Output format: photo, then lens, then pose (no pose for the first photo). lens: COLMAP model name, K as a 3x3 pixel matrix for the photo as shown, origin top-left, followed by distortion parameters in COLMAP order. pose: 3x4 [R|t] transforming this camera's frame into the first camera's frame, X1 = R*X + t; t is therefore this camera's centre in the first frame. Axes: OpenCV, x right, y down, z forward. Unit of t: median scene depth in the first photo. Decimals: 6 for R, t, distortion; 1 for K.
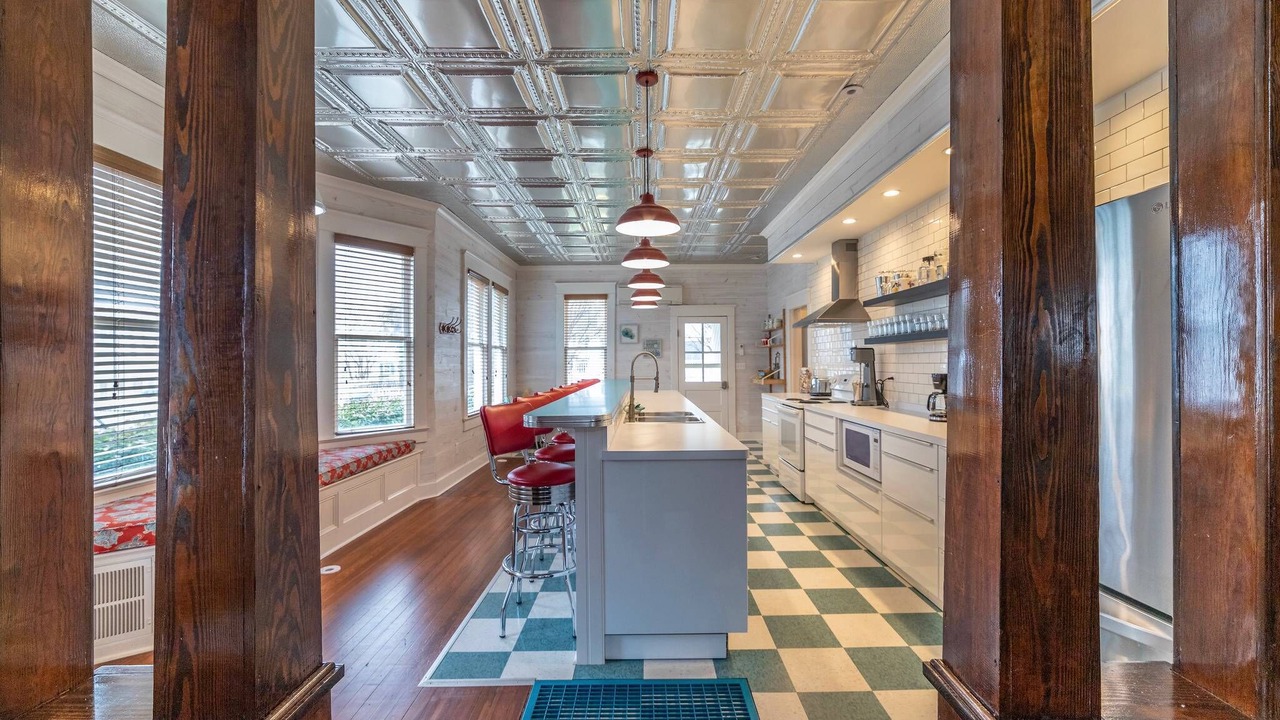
lens RADIAL K [[572.9, 0, 640.3], [0, 572.9, 365.6], [0, 0, 1]] dist [-0.002724, -0.000192]
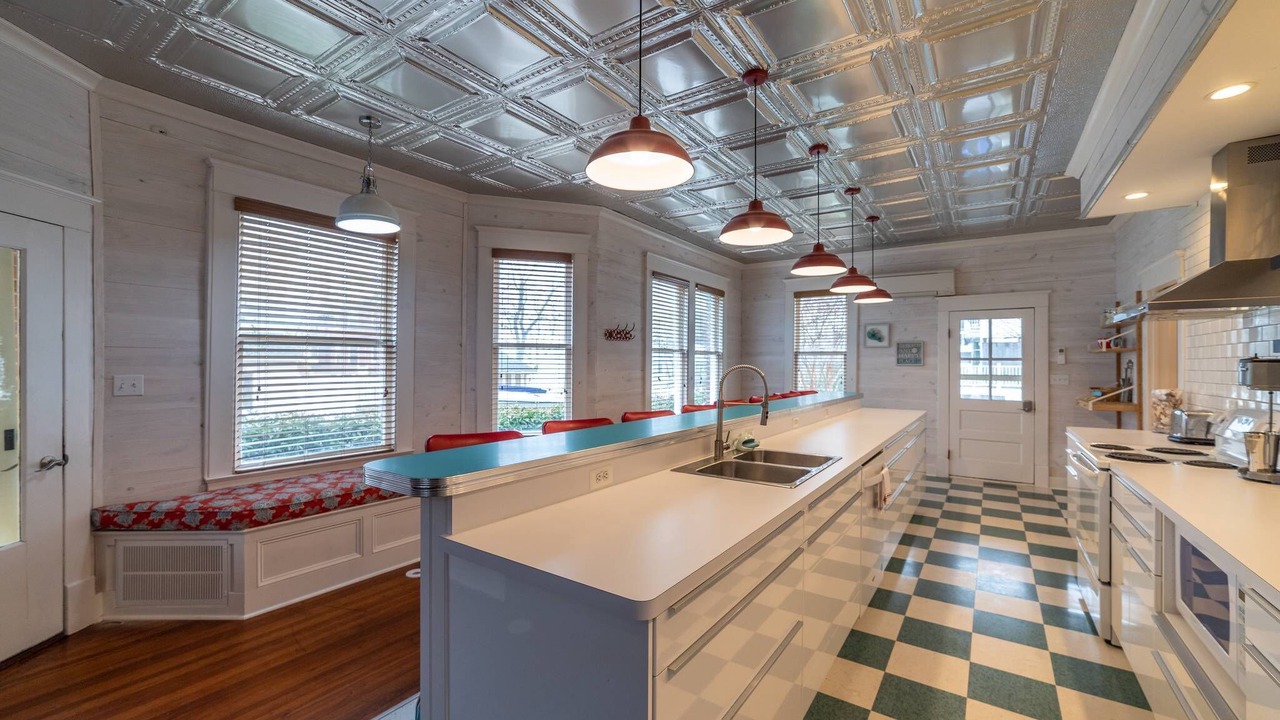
lens RADIAL K [[518.5, 0, 611.1], [0, 518.5, 362.6], [0, 0, 1]] dist [-0.015245, 0.007907]
pose [[0.800264, 0.010647, -0.599553, 0.125778], [-0.014446, 0.999894, -0.001526, -0.011673], [0.599474, 0.009883, 0.800334, 0.207070]]
